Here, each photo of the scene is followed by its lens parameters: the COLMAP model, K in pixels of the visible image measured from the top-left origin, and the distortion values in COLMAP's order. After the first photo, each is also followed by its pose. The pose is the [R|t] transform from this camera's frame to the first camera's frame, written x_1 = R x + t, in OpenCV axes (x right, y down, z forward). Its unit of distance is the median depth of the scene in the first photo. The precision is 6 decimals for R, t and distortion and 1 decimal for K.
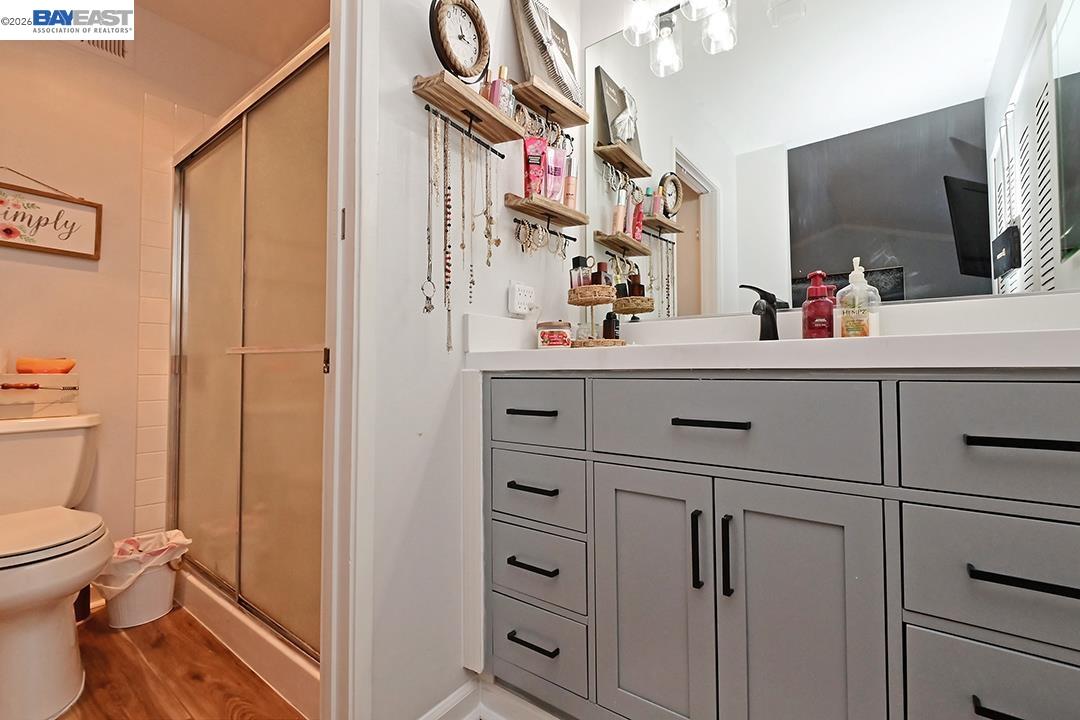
lens RADIAL K [[480.0, 0, 538.4], [0, 480.0, 359.5], [0, 0, 1]] dist [0.010764, -0.007014]
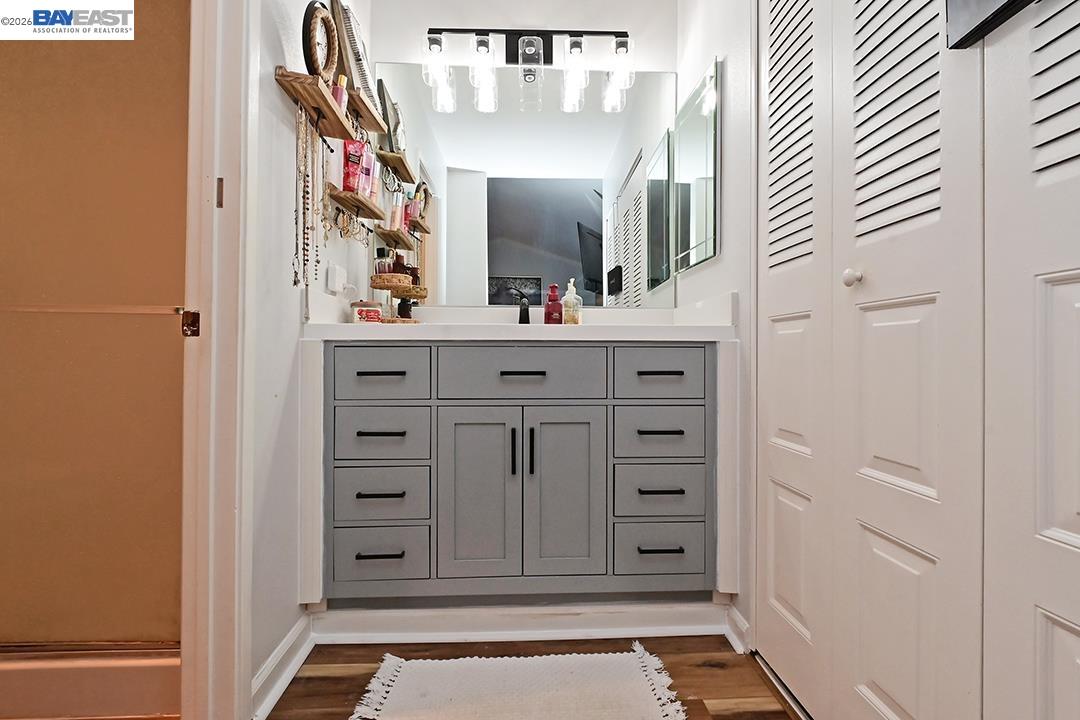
lens RADIAL K [[480.0, 0, 544.0], [0, 480.0, 356.8], [0, 0, 1]] dist [0.010764, -0.007014]
pose [[0.768917, 0.005687, 0.639324, -0.437682], [-0.021405, 0.999629, 0.016851, 0.032467], [-0.638991, -0.026642, 0.768753, -0.210268]]
